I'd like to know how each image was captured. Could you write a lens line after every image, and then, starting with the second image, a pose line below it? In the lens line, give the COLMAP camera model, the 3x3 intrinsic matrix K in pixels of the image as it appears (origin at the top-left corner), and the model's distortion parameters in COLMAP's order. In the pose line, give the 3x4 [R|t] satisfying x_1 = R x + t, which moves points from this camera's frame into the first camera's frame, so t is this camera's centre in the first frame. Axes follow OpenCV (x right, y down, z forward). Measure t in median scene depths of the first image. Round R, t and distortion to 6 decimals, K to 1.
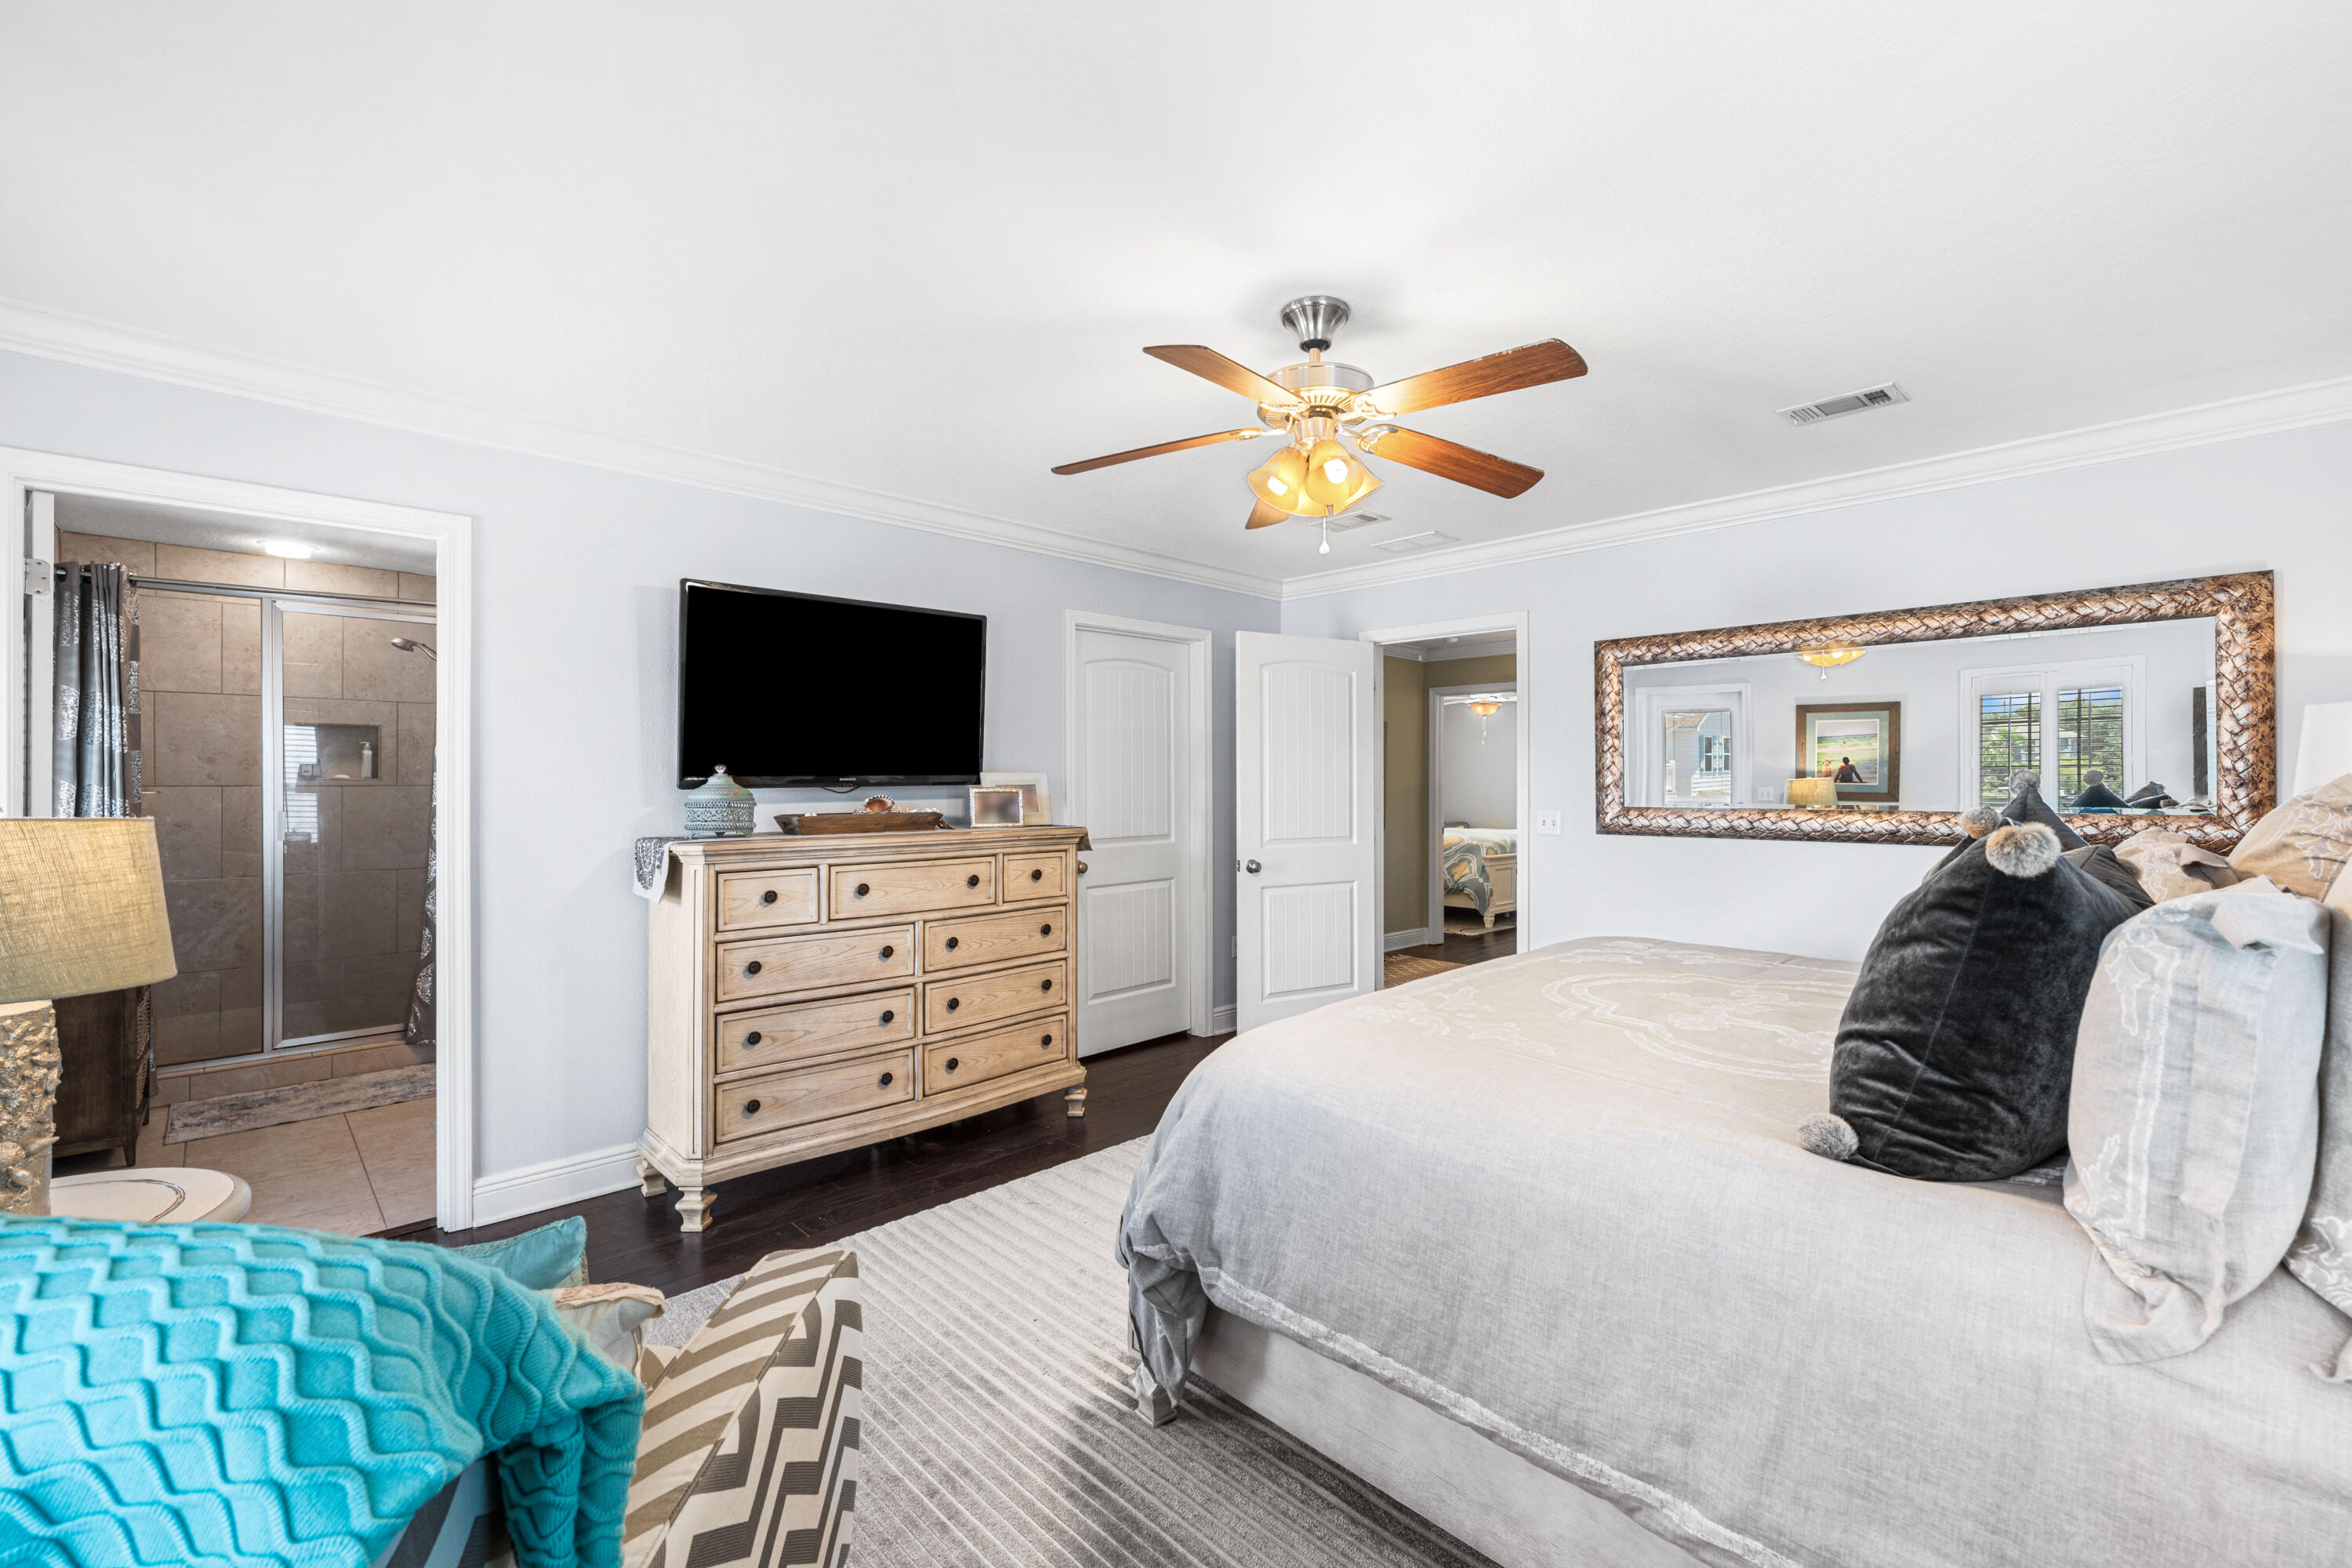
lens RADIAL K [[928.3, 0, 1139.2], [0, 928.3, 772.7], [0, 0, 1]] dist [-0.002196, -0.000206]
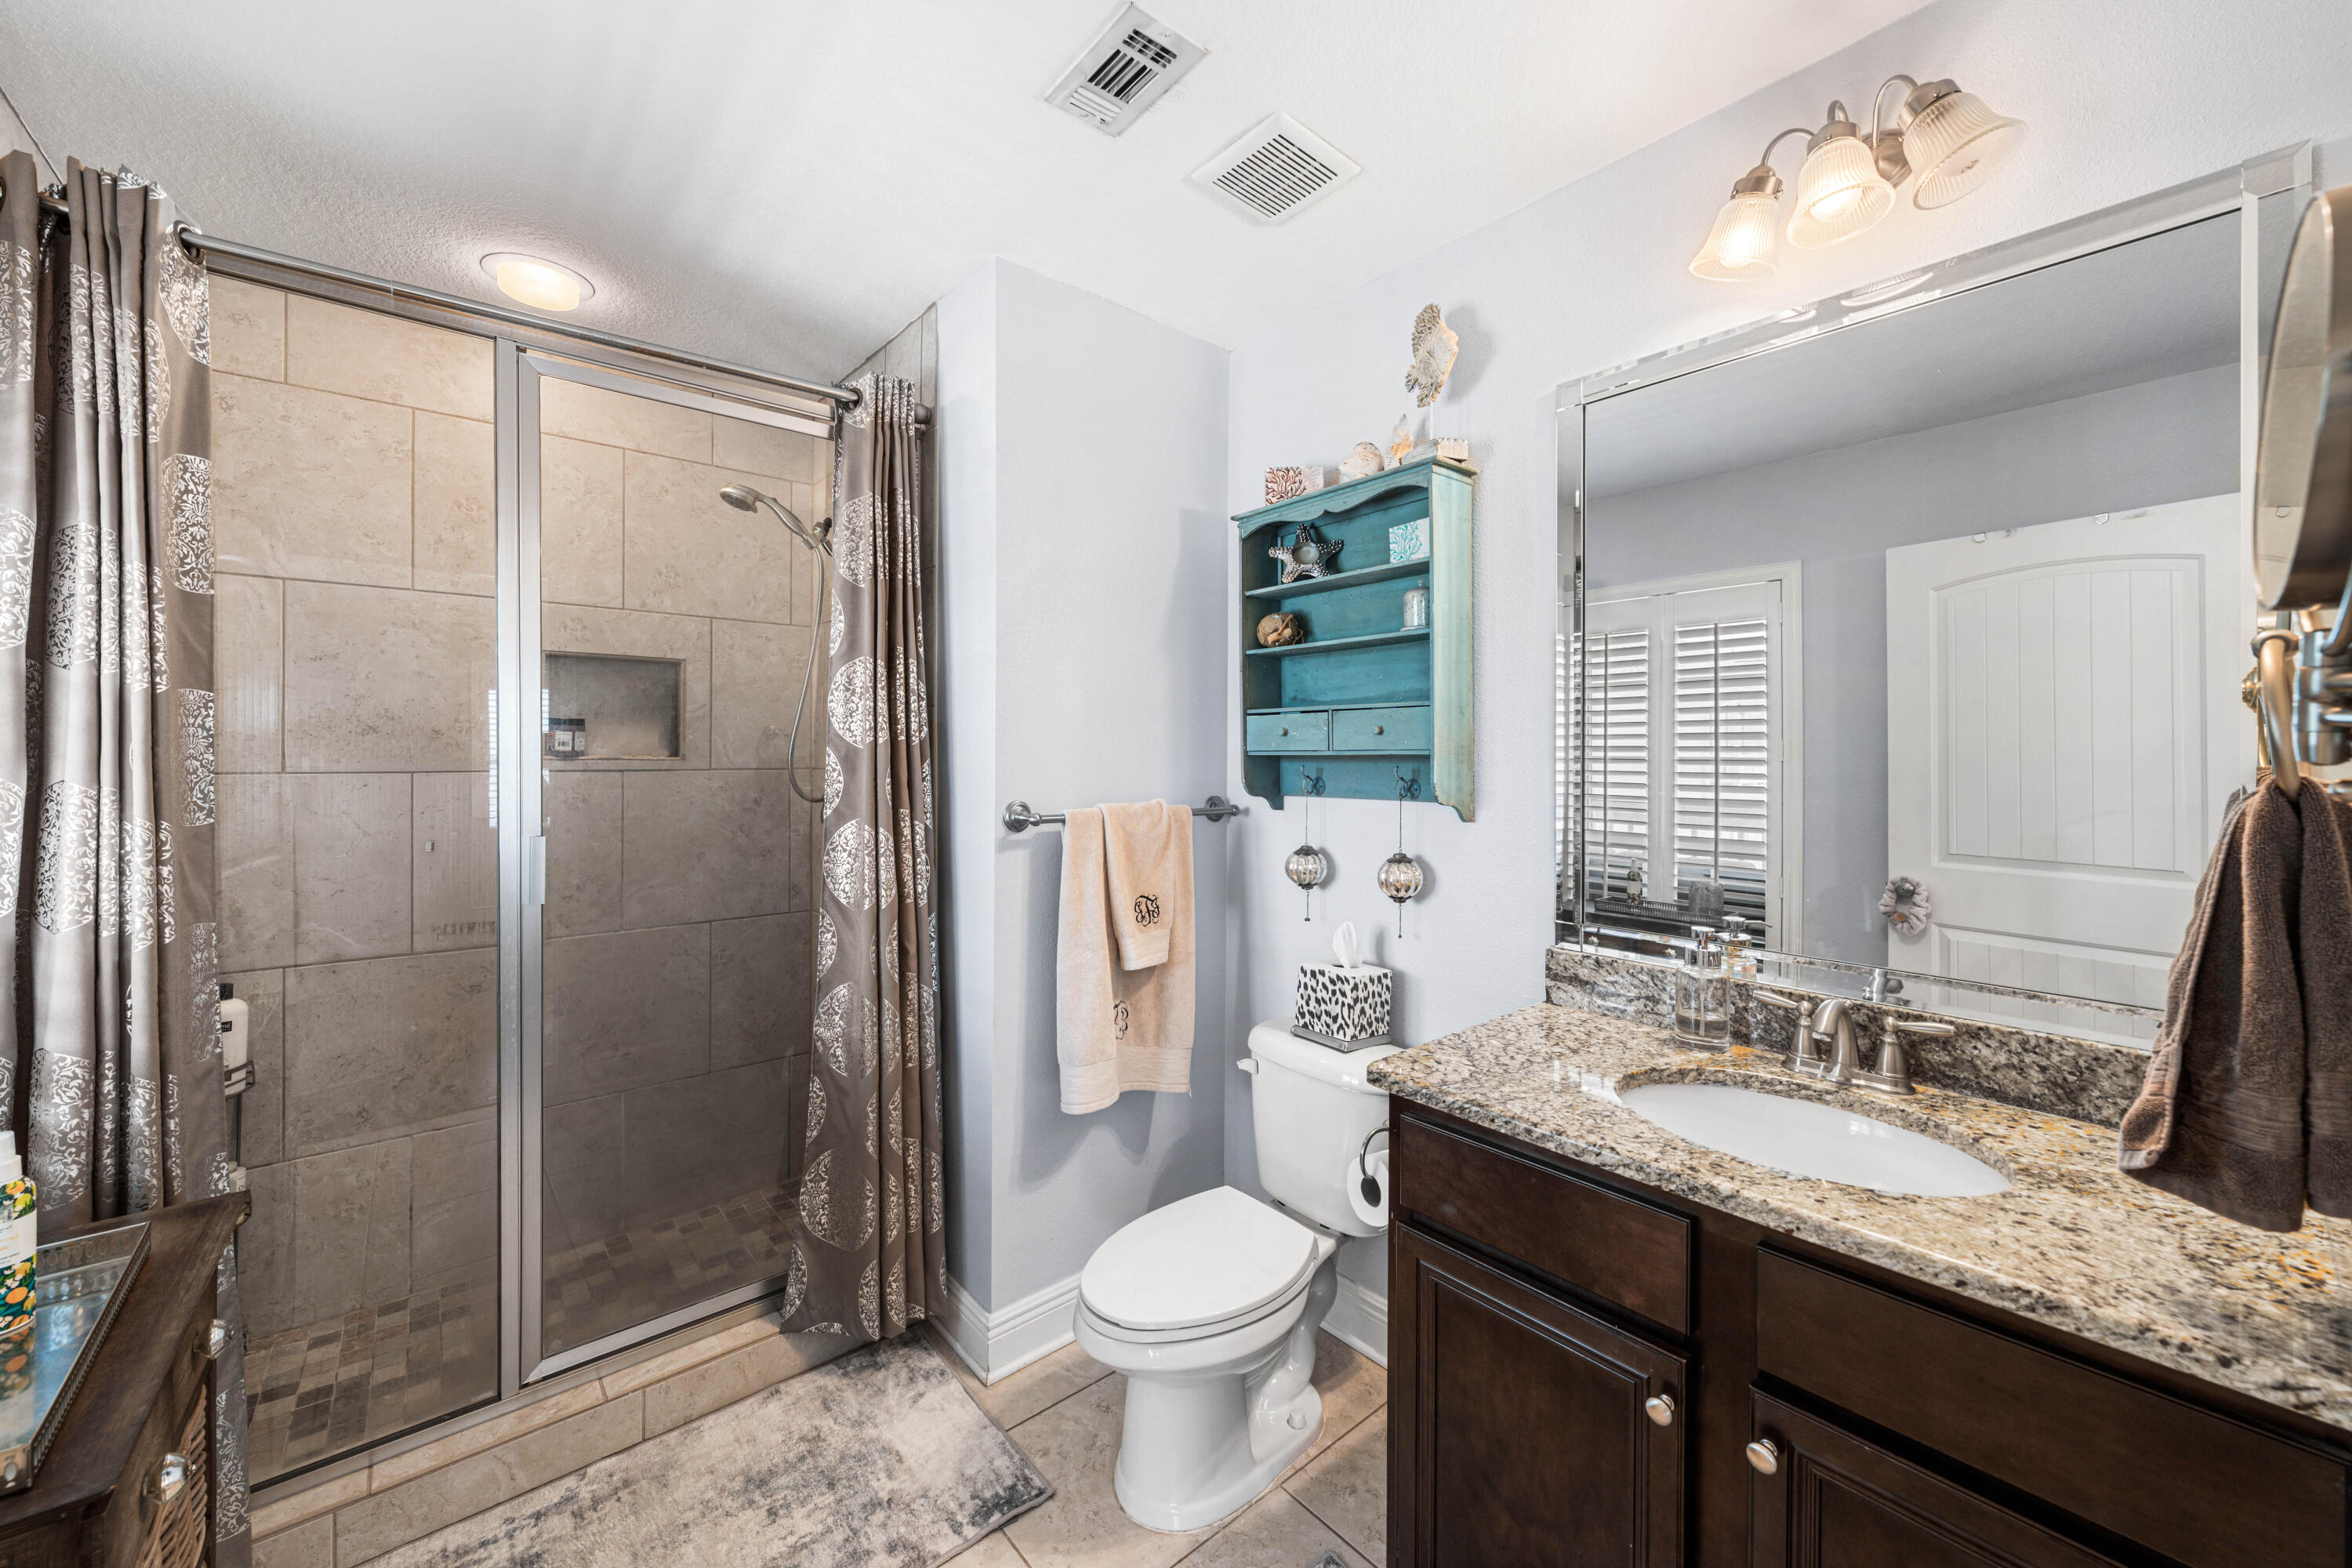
lens RADIAL K [[892.7, 0, 1177.8], [0, 892.7, 746.9], [0, 0, 1]] dist [-0.001667, -0.000189]
pose [[0.997245, 0.005517, -0.073971, -0.462604], [-0.005193, 0.999976, 0.004573, -0.002854], [0.073995, -0.004176, 0.997250, 0.469729]]
